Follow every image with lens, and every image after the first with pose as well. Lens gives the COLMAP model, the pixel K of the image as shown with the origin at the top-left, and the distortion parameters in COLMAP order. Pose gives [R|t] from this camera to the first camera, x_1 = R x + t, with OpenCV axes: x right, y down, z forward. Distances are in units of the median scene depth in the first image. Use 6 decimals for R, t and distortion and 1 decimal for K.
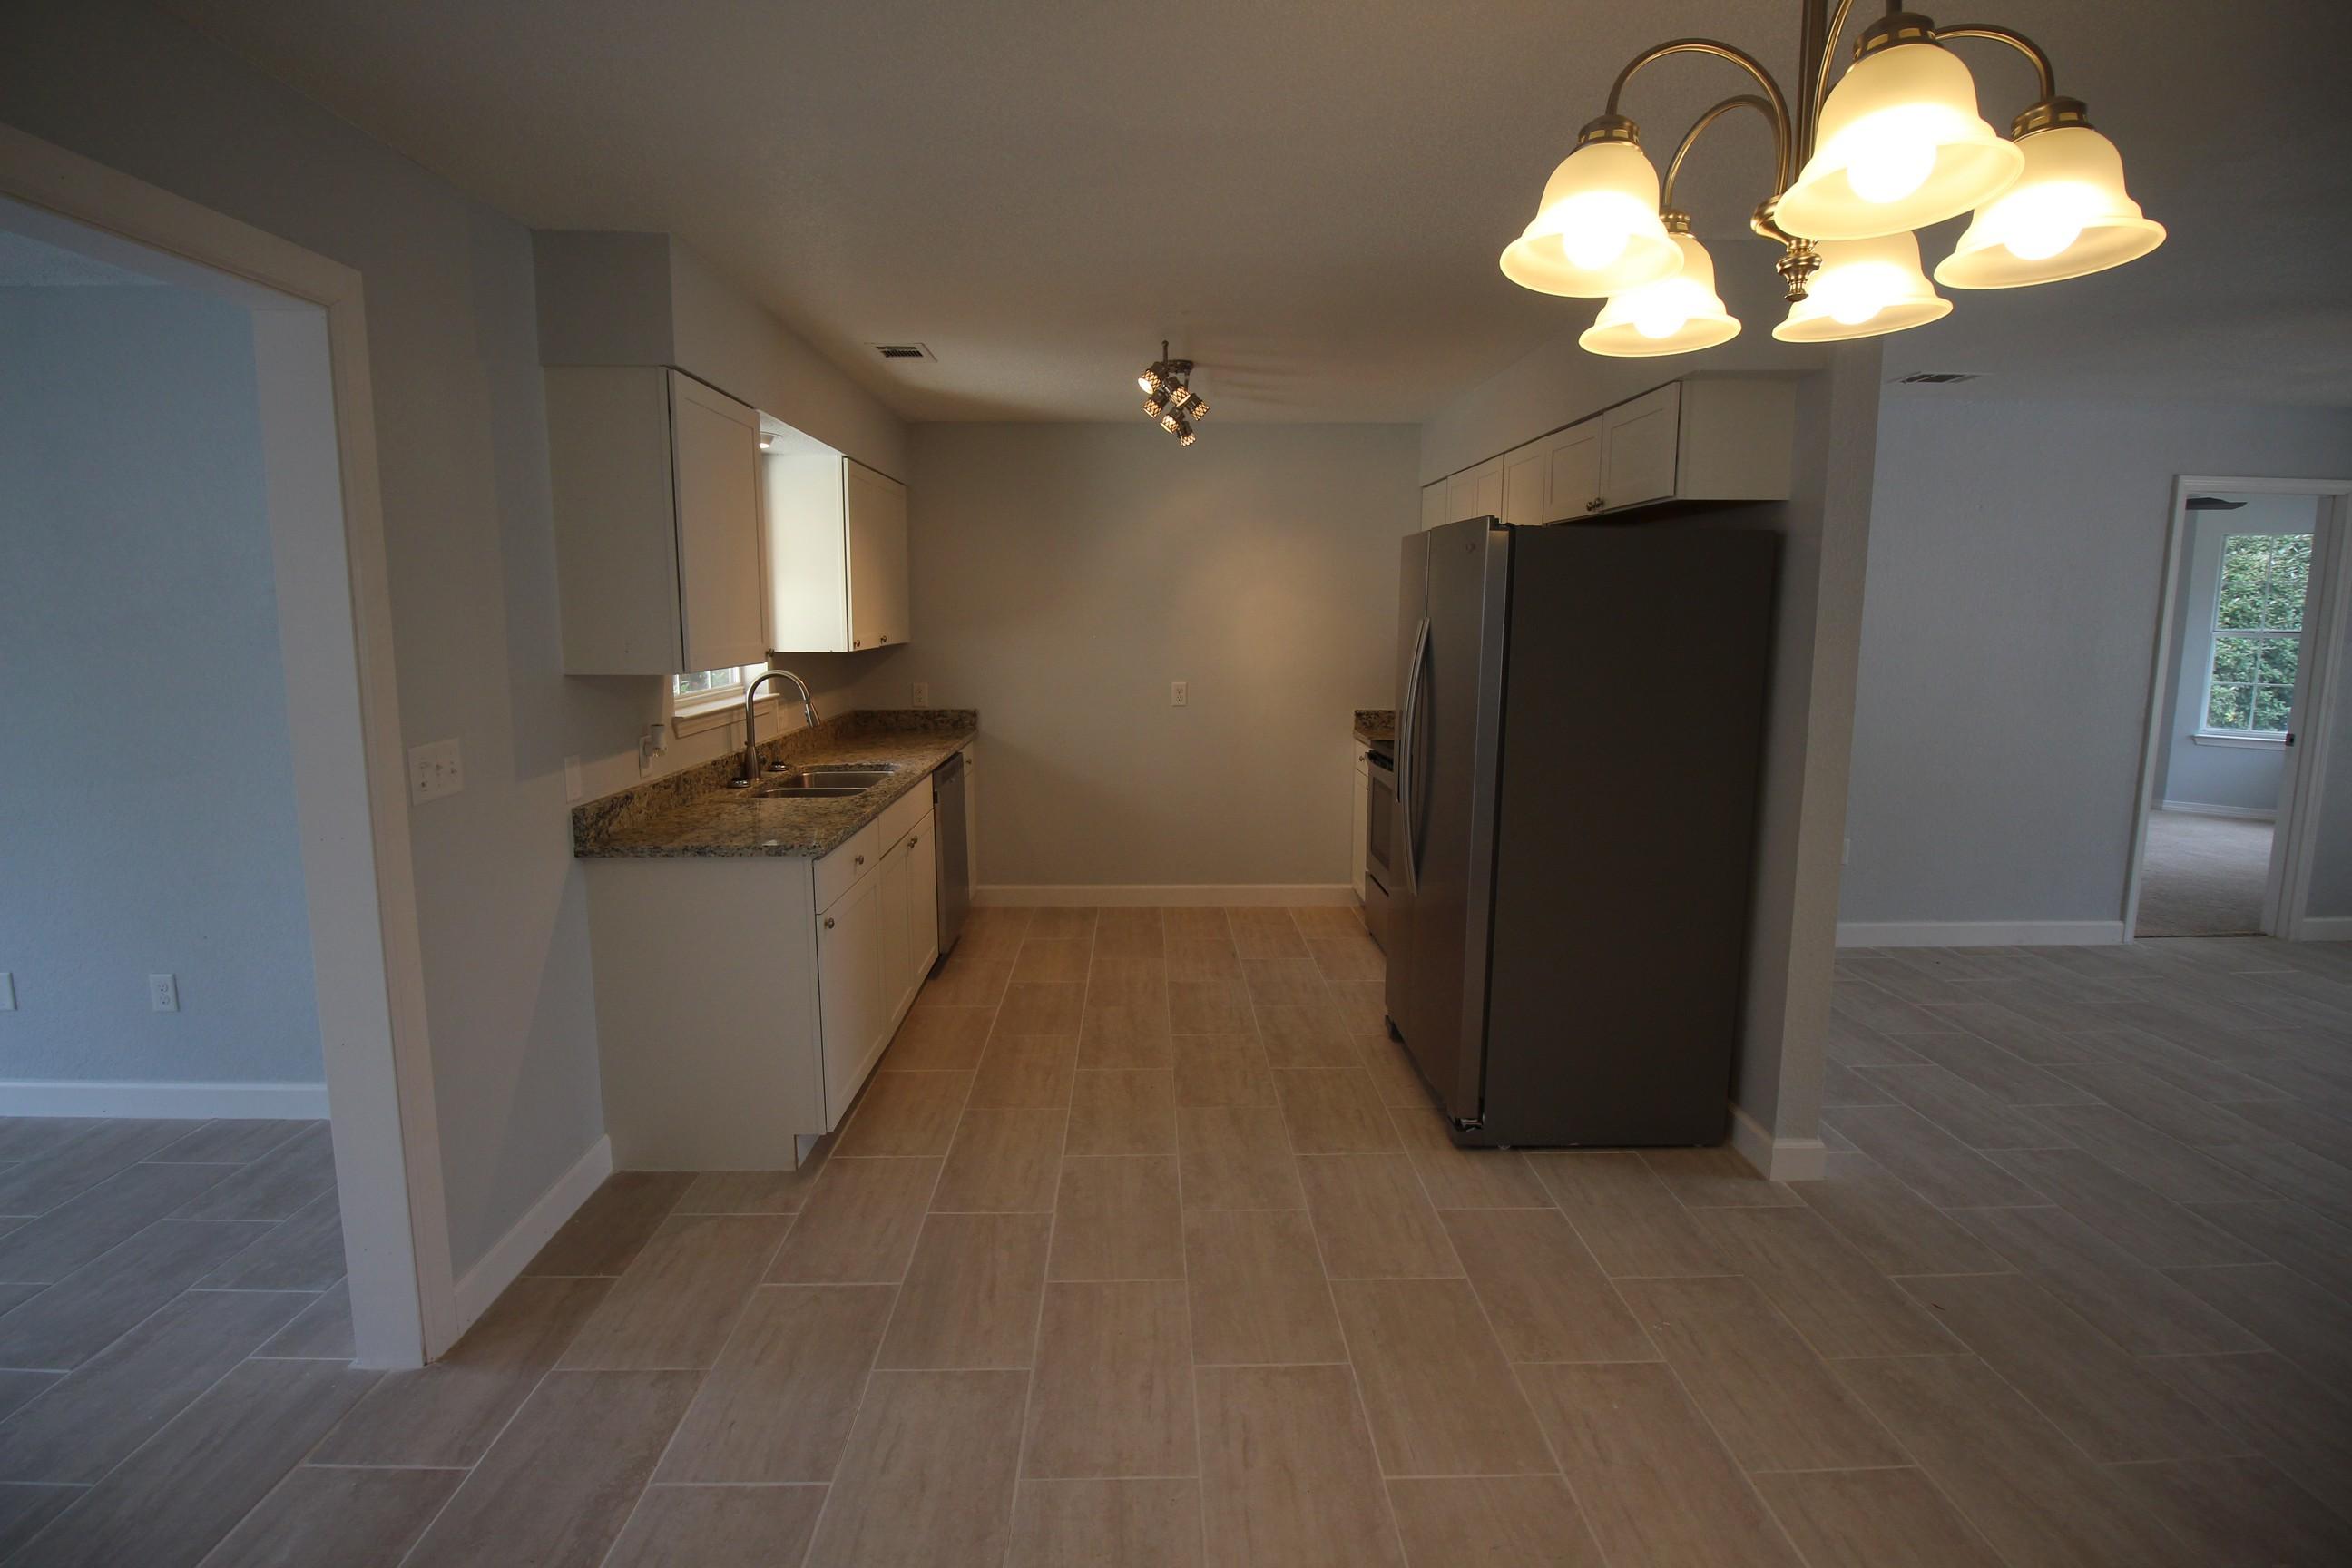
lens RADIAL K [[1090.7, 0, 1165.5], [0, 1090.7, 755.5], [0, 0, 1]] dist [0.001944, -0.014610]
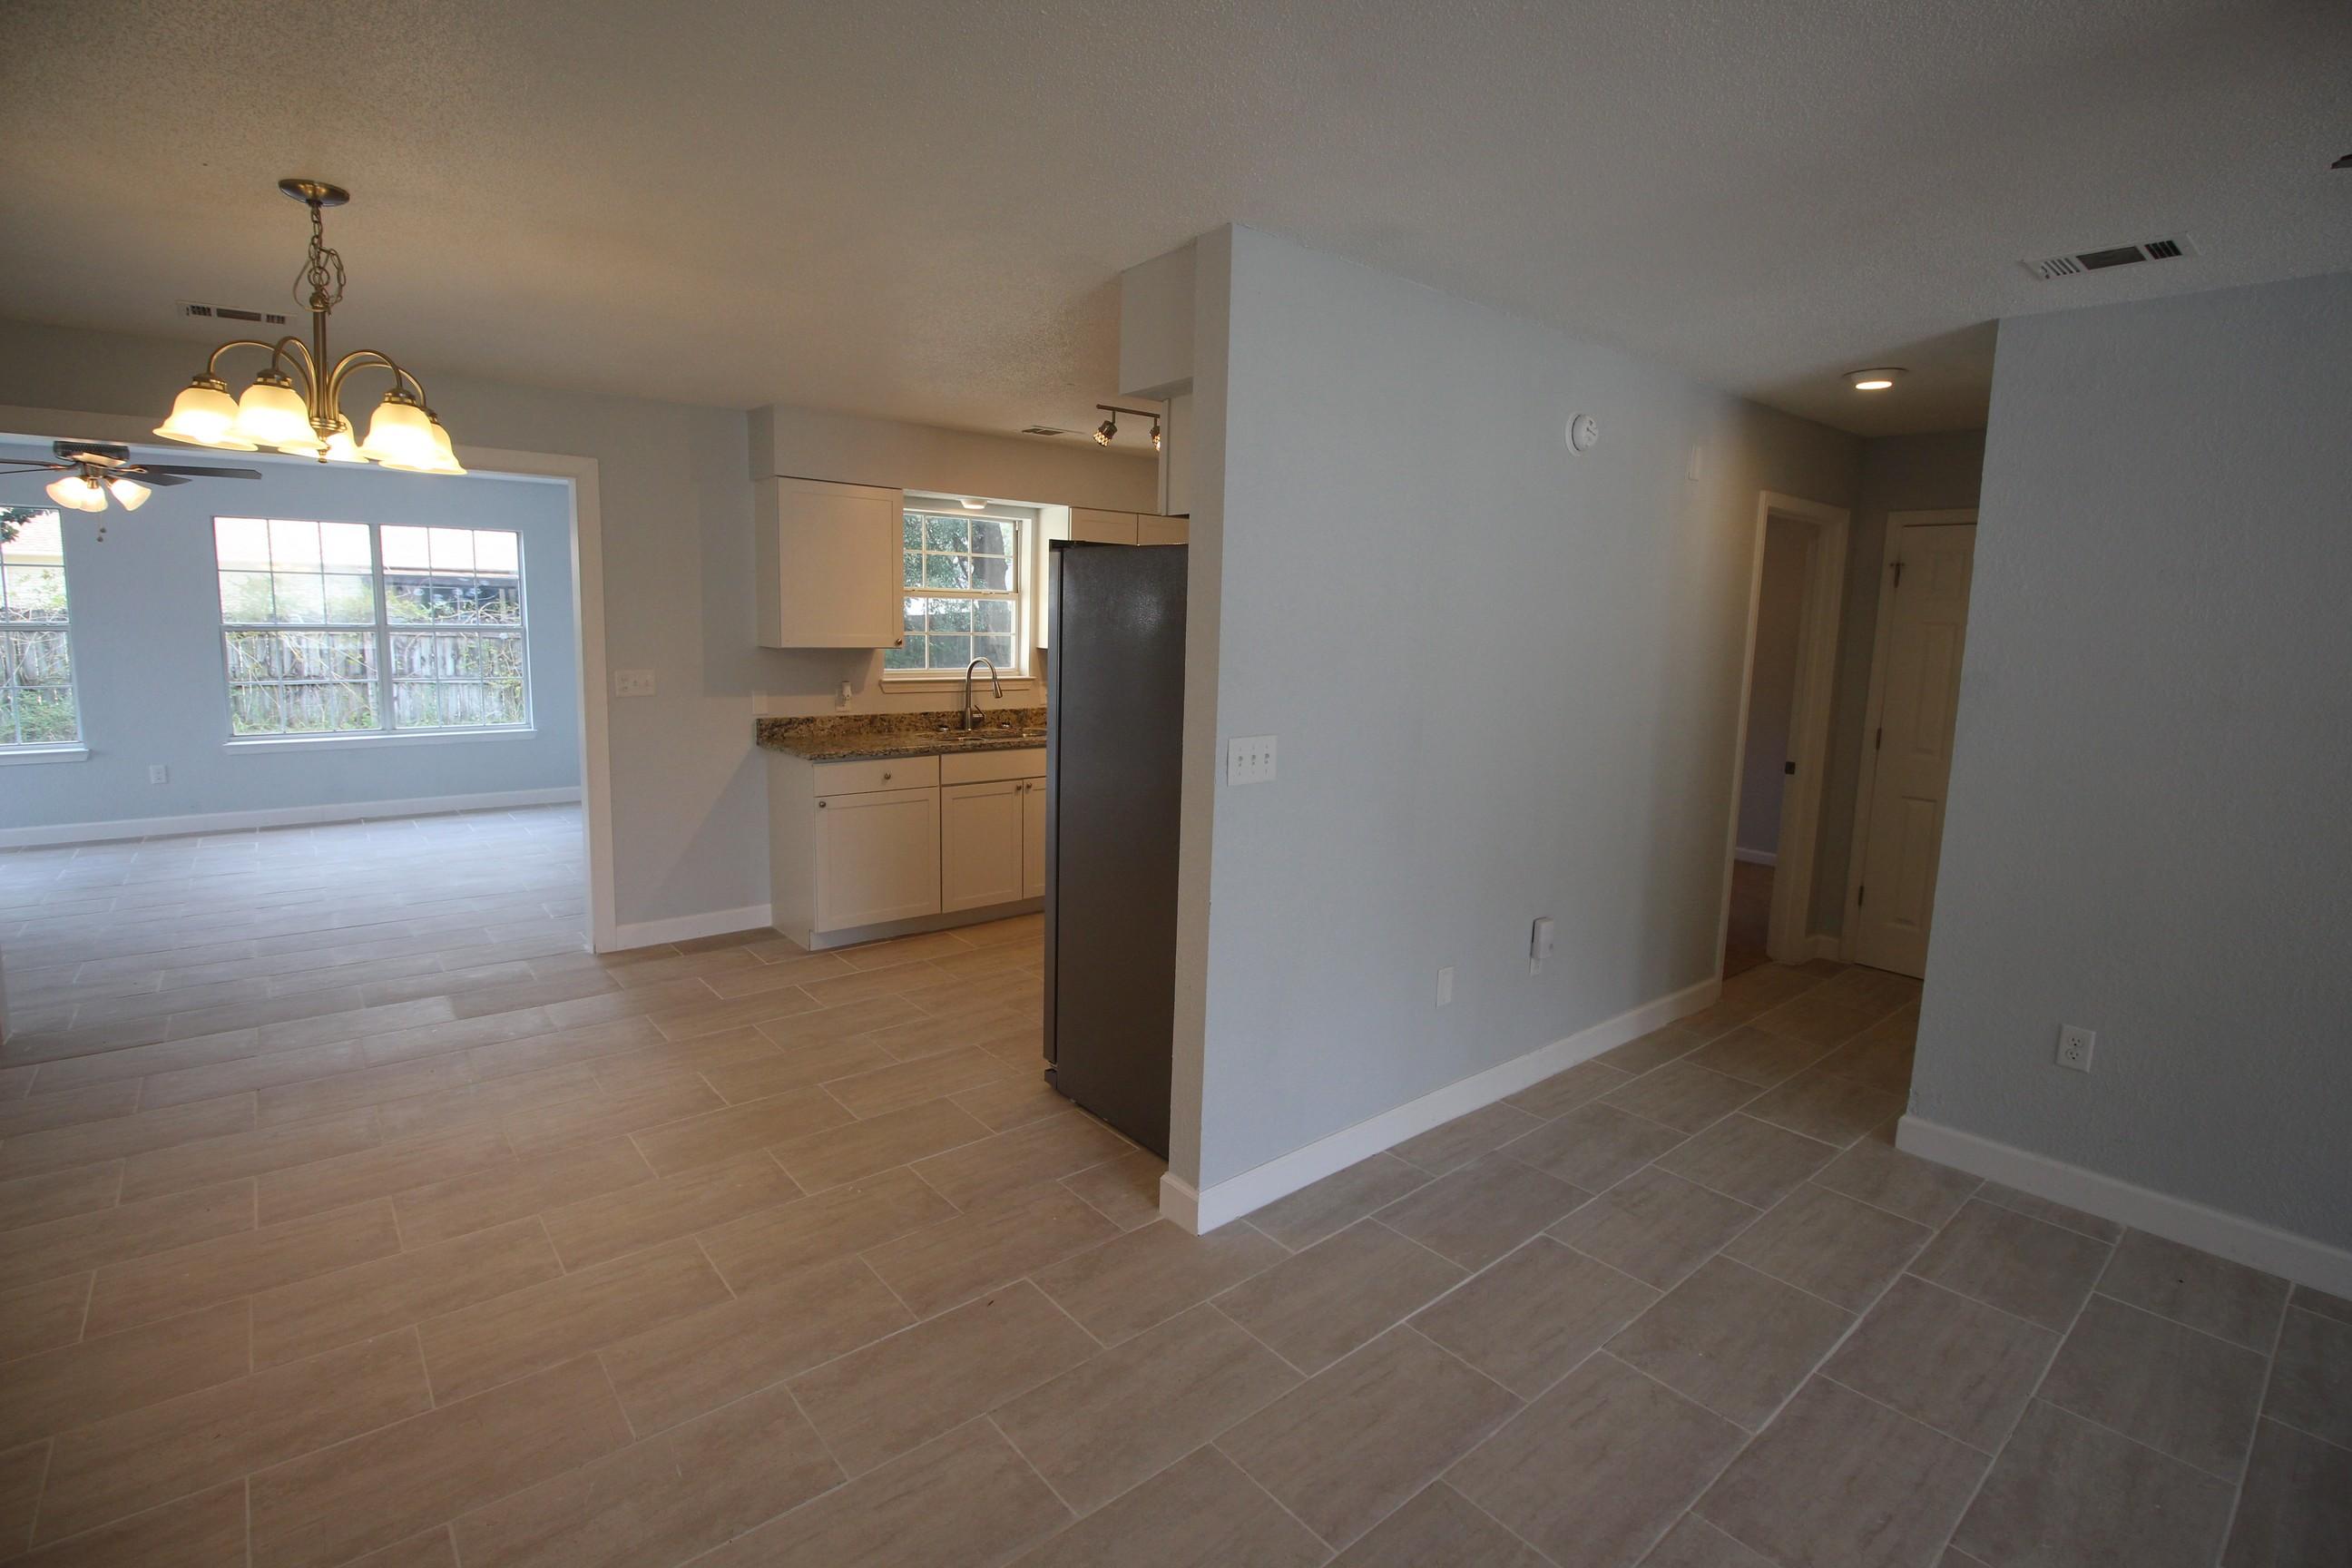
lens RADIAL K [[1090.7, 0, 1165.5], [0, 1090.7, 755.5], [0, 0, 1]] dist [0.001944, -0.014610]
pose [[0.617844, 0.113124, -0.778121, 0.846070], [-0.130961, 0.990579, 0.040026, -0.033818], [0.775318, 0.077174, 0.626838, 0.242768]]
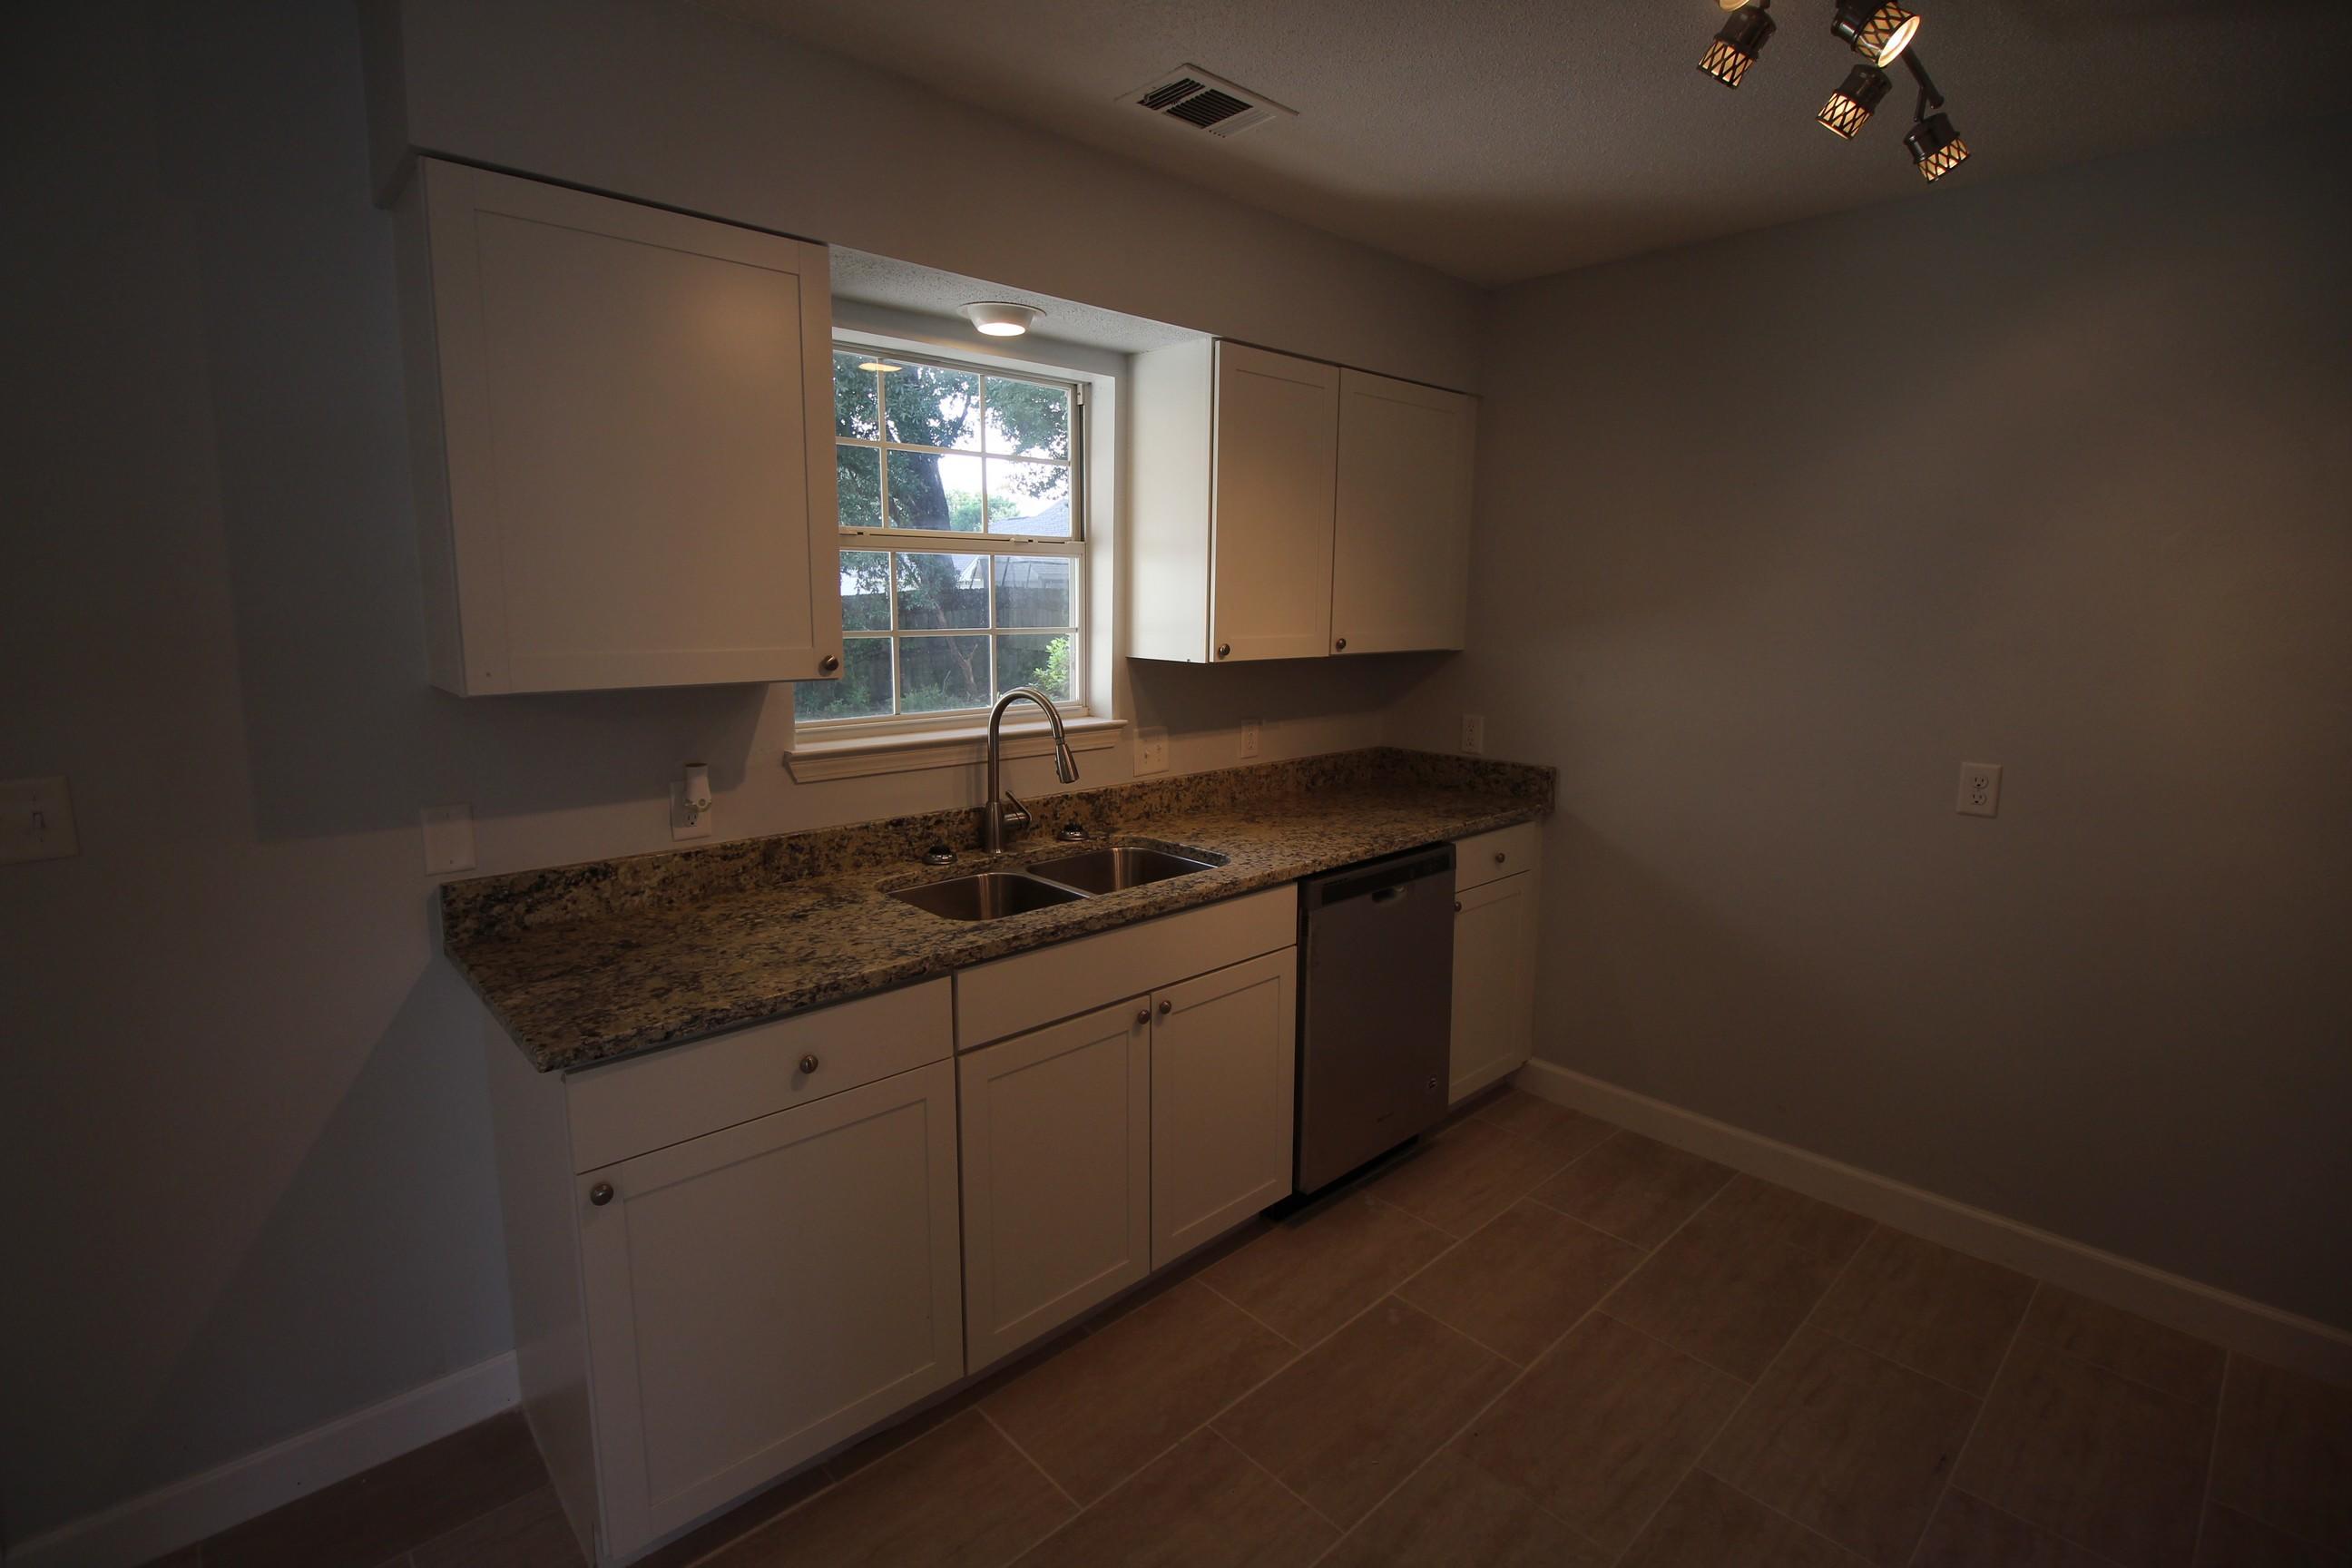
lens RADIAL K [[1090.7, 0, 1165.5], [0, 1090.7, 755.5], [0, 0, 1]] dist [0.001944, -0.014610]
pose [[0.663192, 0.114521, -0.739636, 0.150923], [-0.108583, 0.992491, 0.056311, -0.073714], [0.740531, 0.042967, 0.670647, 0.558312]]
